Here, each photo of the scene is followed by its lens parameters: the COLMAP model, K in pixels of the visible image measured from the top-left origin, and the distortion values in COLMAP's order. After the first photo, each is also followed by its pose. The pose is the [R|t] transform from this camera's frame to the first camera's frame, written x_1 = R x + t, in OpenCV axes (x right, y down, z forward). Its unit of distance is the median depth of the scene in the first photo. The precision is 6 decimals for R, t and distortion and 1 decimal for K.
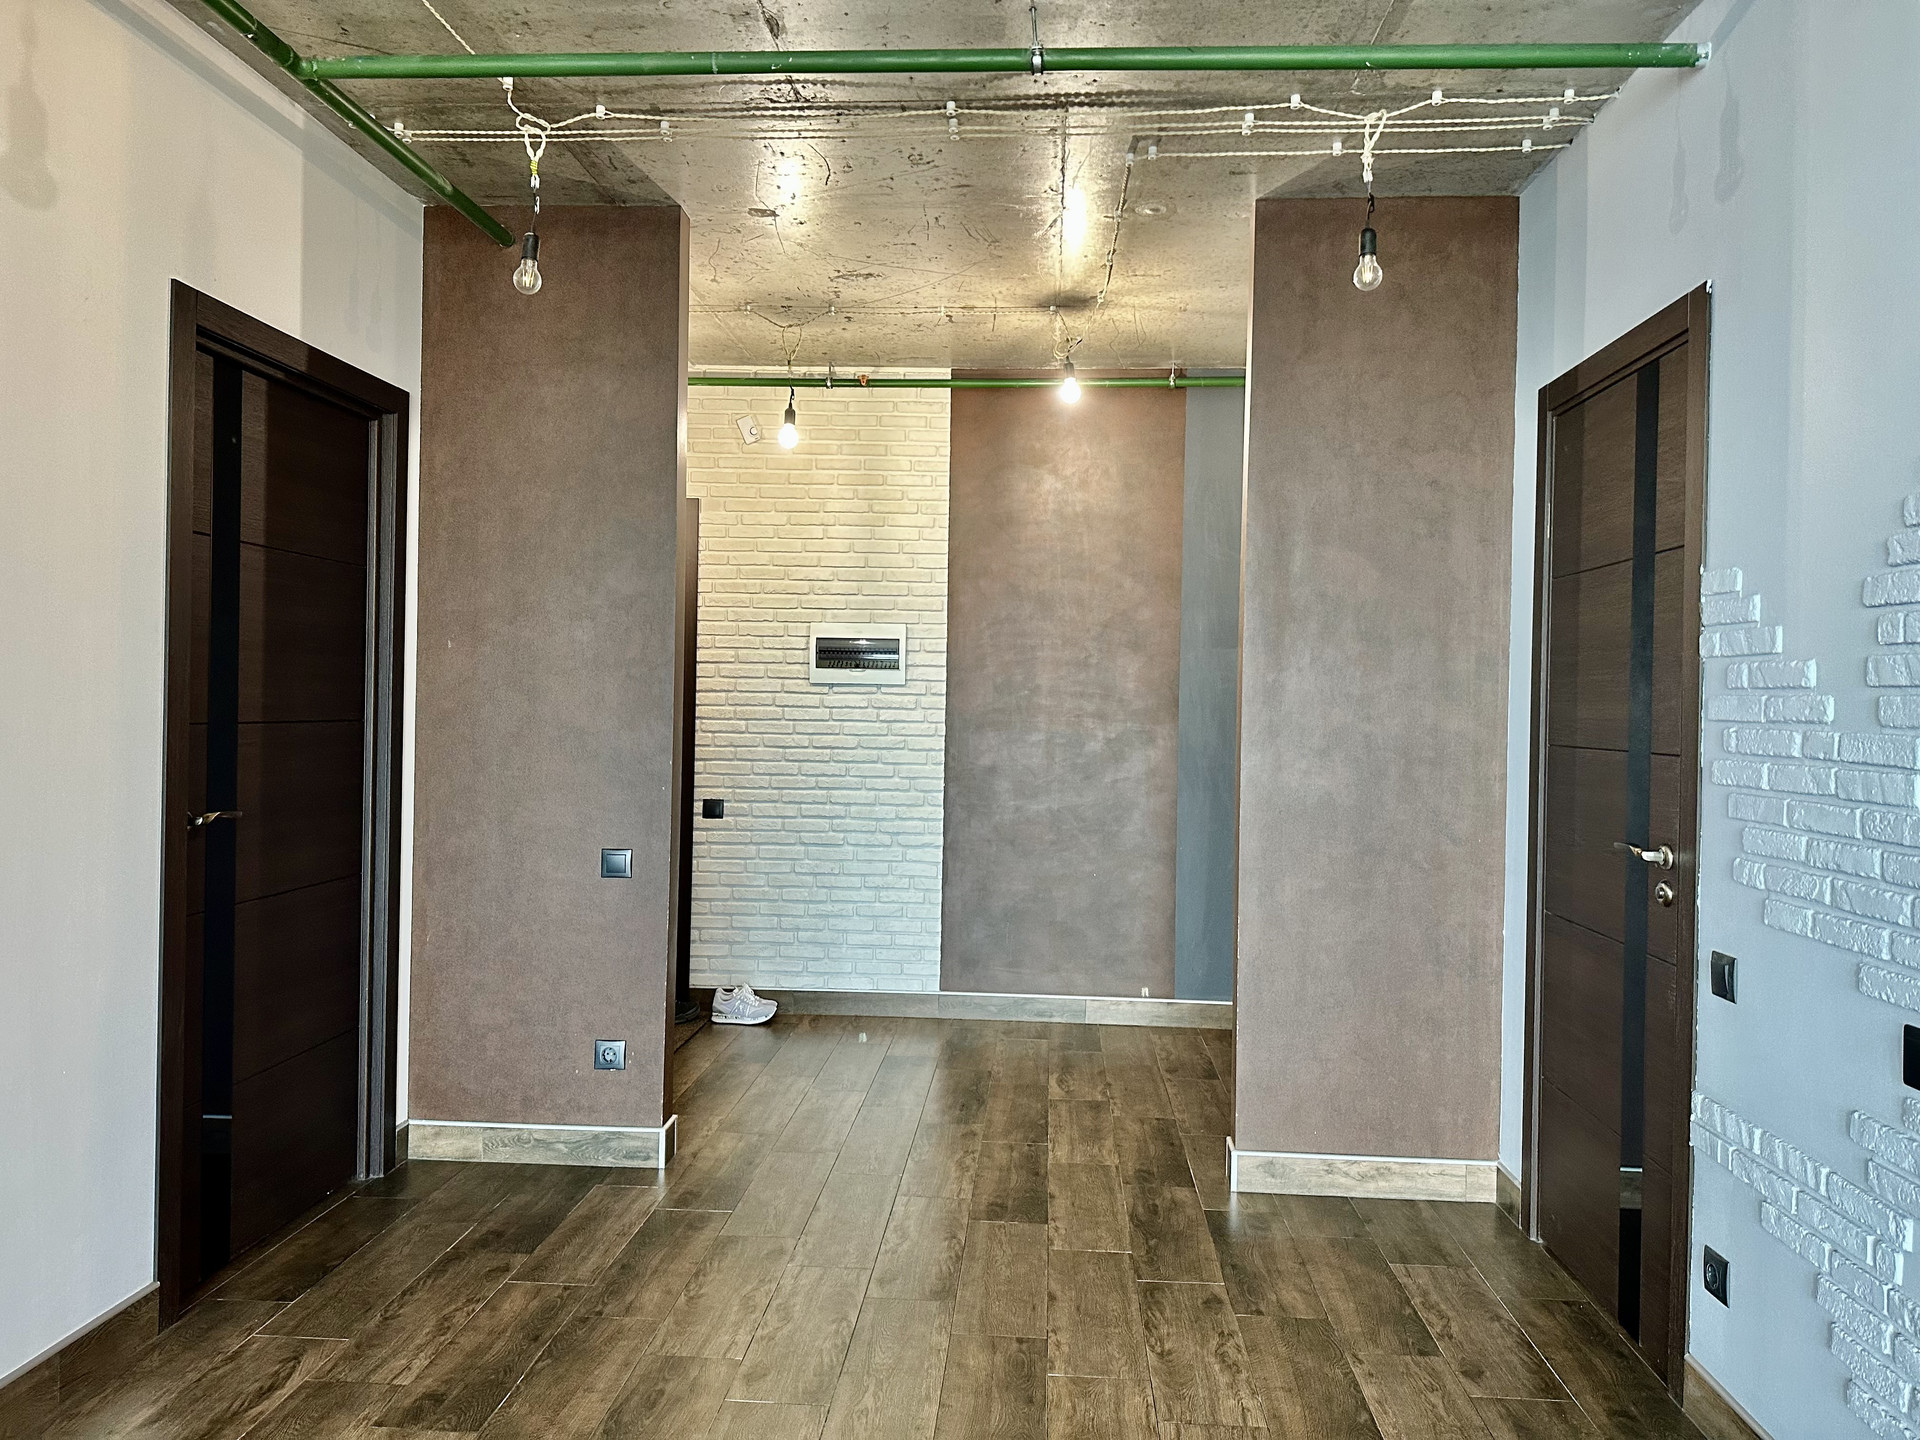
lens RADIAL K [[1349.9, 0, 1001.7], [0, 1349.9, 710.7], [0, 0, 1]] dist [0.036149, -0.052126]
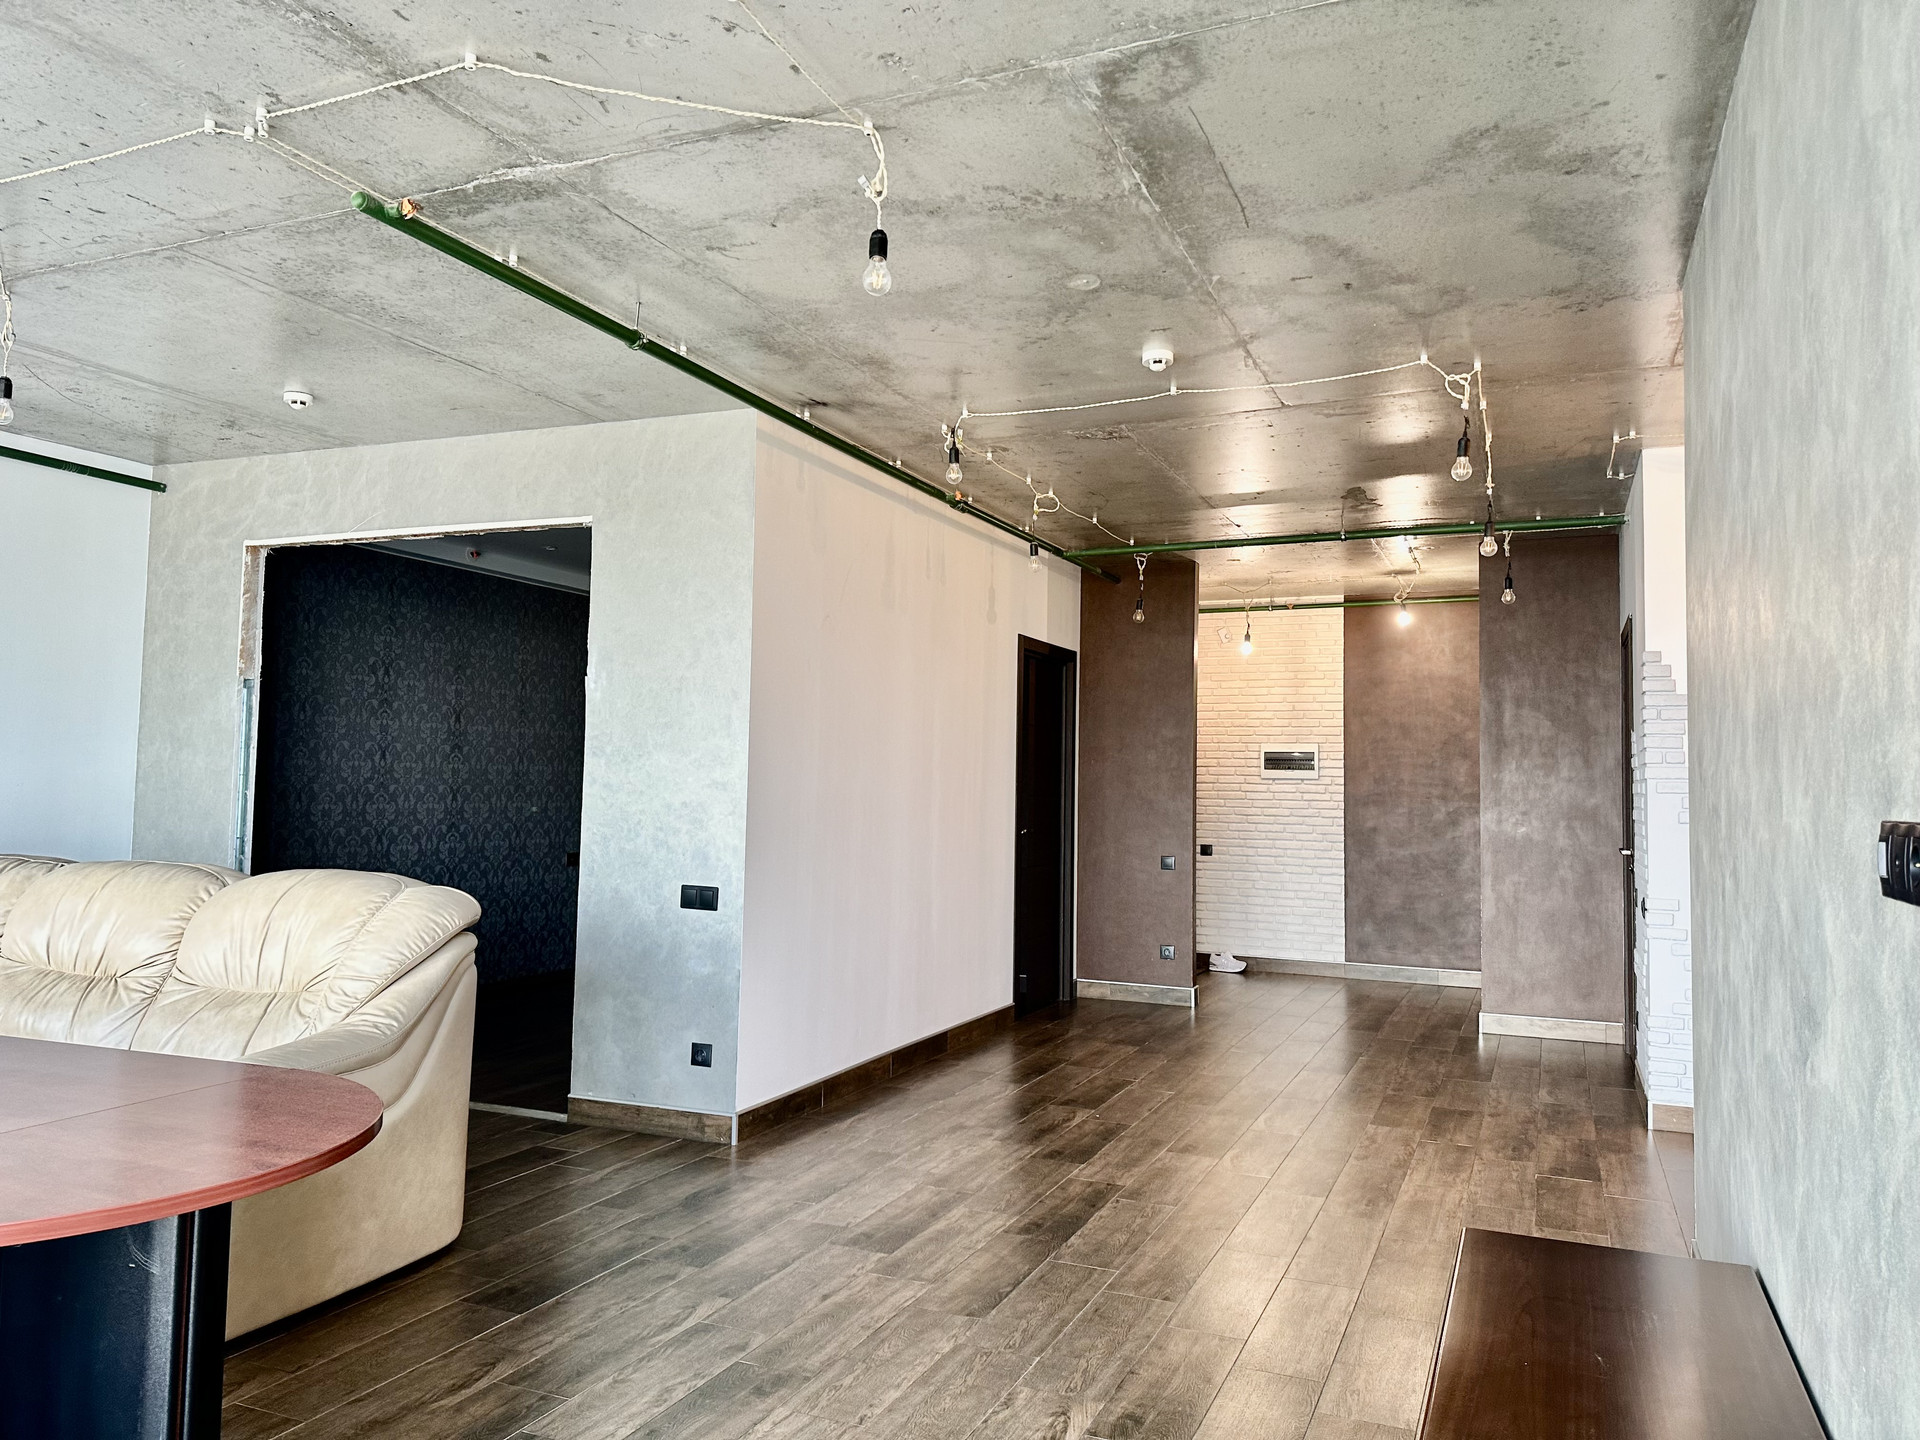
lens RADIAL K [[1384.9, 0, 926.5], [0, 1384.9, 701.8], [0, 0, 1]] dist [0.107224, -0.153921]
pose [[0.926215, -0.025796, -0.376112, 0.135640], [-0.001994, 0.997307, -0.073310, 0.013746], [0.376990, 0.068651, 0.923669, -0.824575]]
